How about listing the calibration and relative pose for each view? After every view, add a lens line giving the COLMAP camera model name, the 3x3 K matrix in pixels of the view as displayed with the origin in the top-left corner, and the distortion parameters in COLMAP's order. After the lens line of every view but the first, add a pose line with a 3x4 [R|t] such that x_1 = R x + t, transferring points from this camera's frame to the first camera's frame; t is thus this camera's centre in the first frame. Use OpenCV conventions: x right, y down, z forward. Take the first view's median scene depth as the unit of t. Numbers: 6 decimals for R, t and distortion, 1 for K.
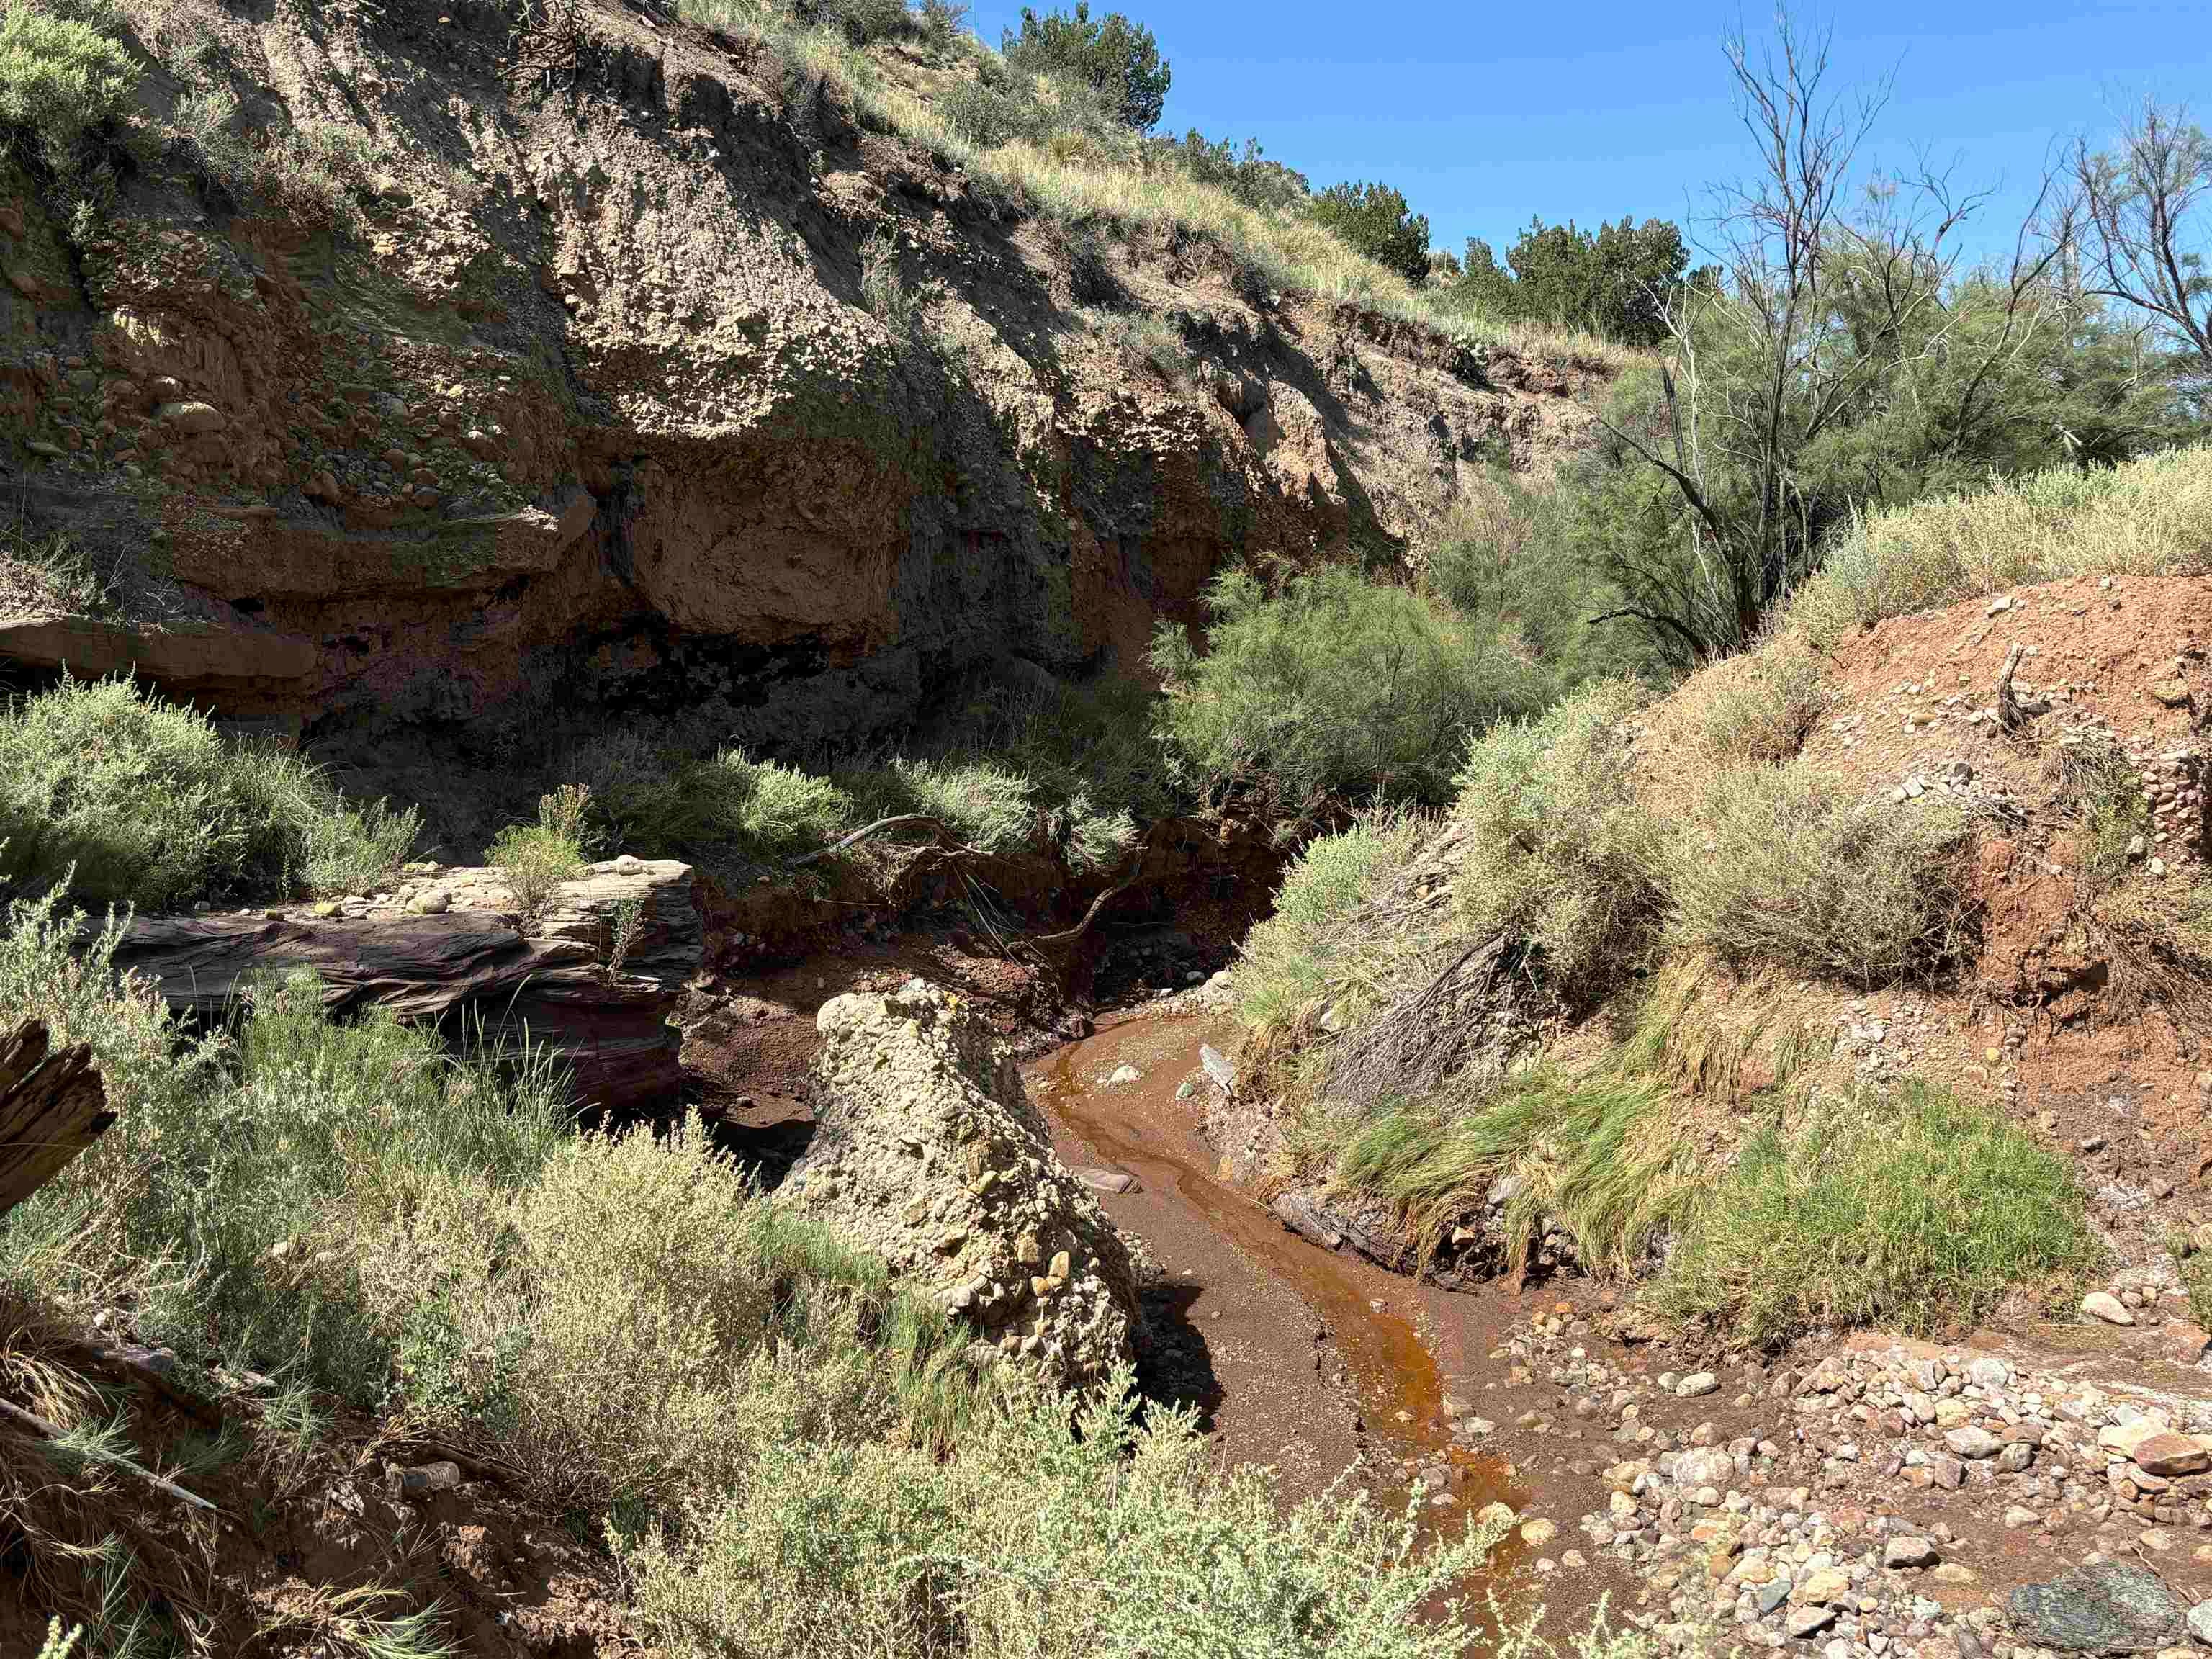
lens RADIAL K [[2224.8, 0, 1106.0], [0, 2224.8, 829.5], [0, 0, 1]] dist [0.149779, -0.372520]
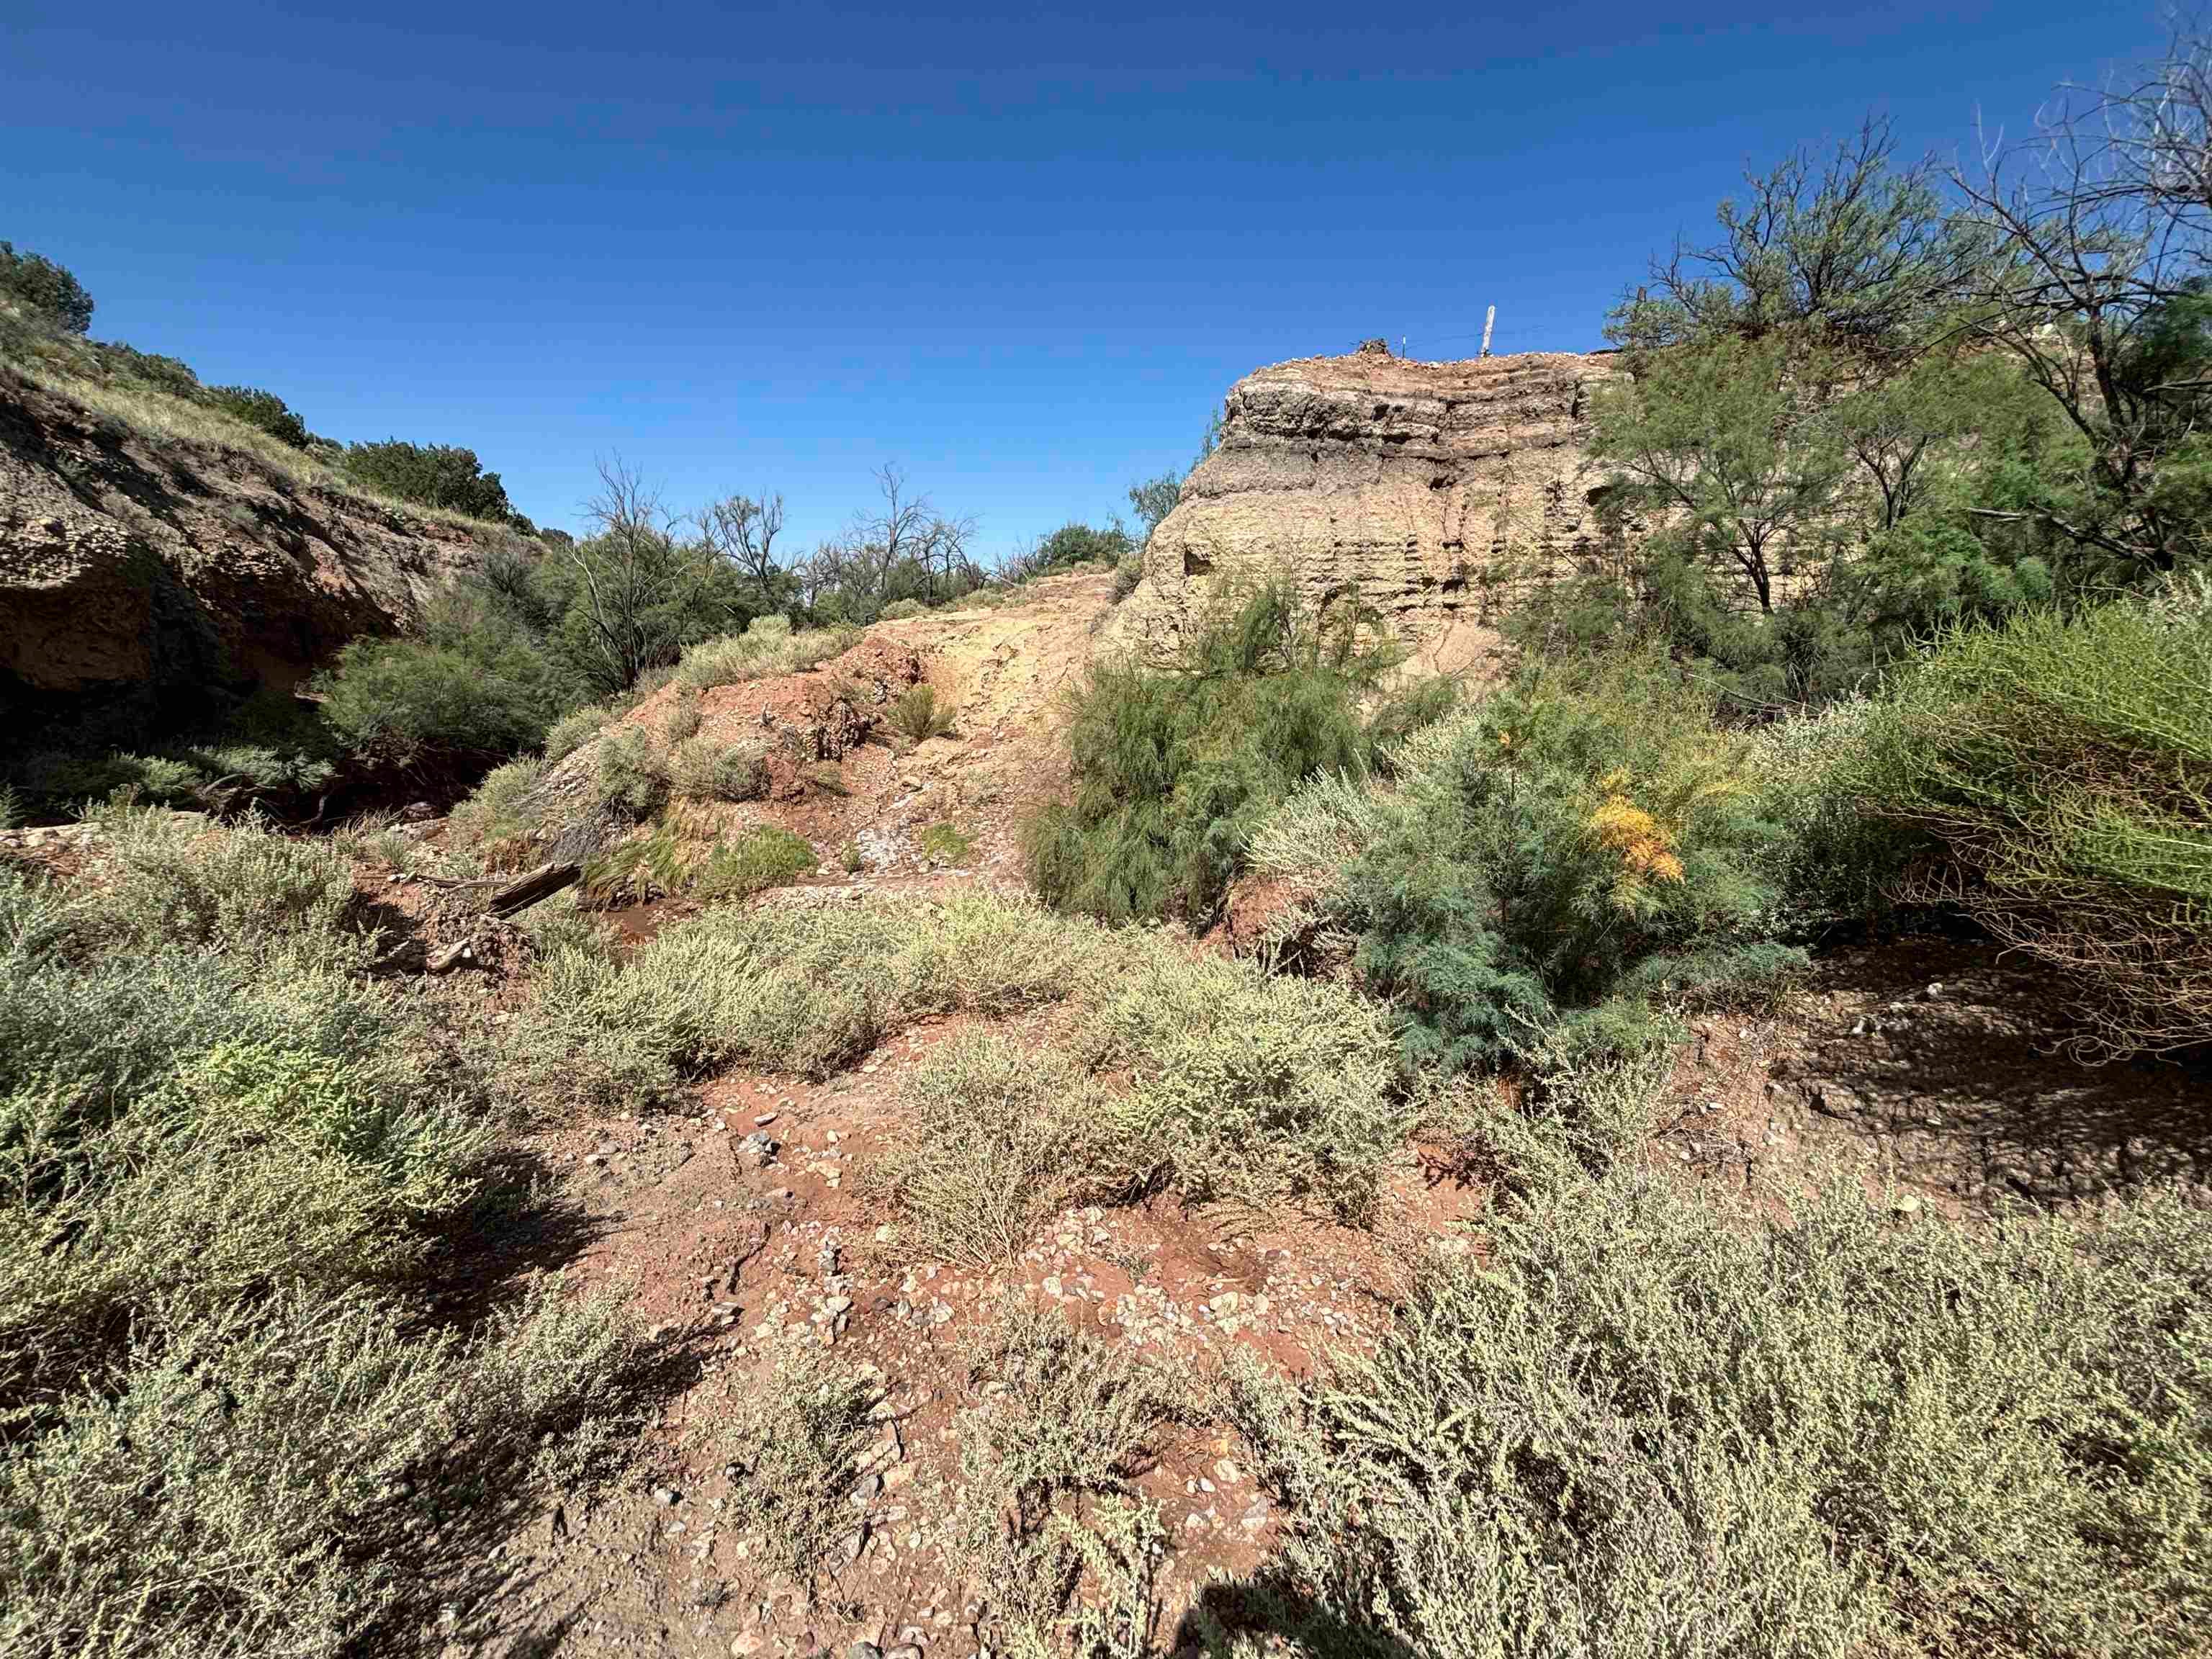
lens RADIAL K [[2224.8, 0, 1106.0], [0, 2224.8, 829.5], [0, 0, 1]] dist [0.149779, -0.372520]
pose [[0.707832, -0.147458, 0.690818, -0.881899], [0.068788, 0.987710, 0.140348, -0.177406], [-0.703023, -0.051823, 0.709276, -0.995999]]
